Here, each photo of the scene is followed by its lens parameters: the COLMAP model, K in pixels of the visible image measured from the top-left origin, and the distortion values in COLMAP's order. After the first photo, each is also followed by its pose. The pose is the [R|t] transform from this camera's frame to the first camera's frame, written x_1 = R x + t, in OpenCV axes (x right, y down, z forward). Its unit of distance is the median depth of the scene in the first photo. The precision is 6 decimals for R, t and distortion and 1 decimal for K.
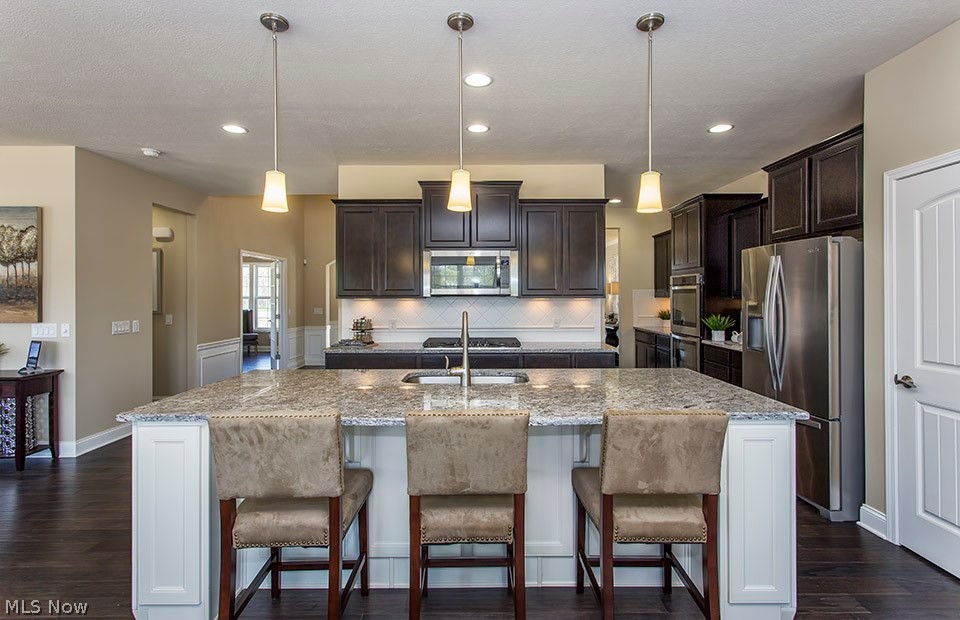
lens RADIAL K [[470.0, 0, 478.5], [0, 470.0, 302.3], [0, 0, 1]] dist [0.010248, -0.001405]
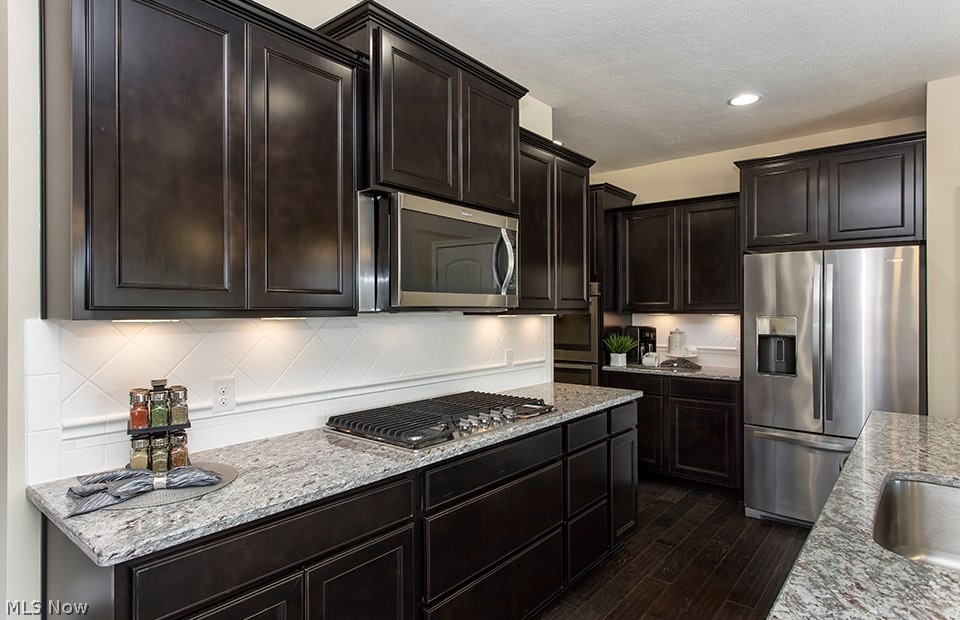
lens RADIAL K [[533.3, 0, 480.7], [0, 533.3, 311.2], [0, 0, 1]] dist [0.000919, -0.000615]
pose [[0.621405, 0.001339, 0.783488, -0.239313], [0.003772, 0.999982, -0.004701, -0.005302], [-0.783480, 0.005877, 0.621389, 0.416261]]
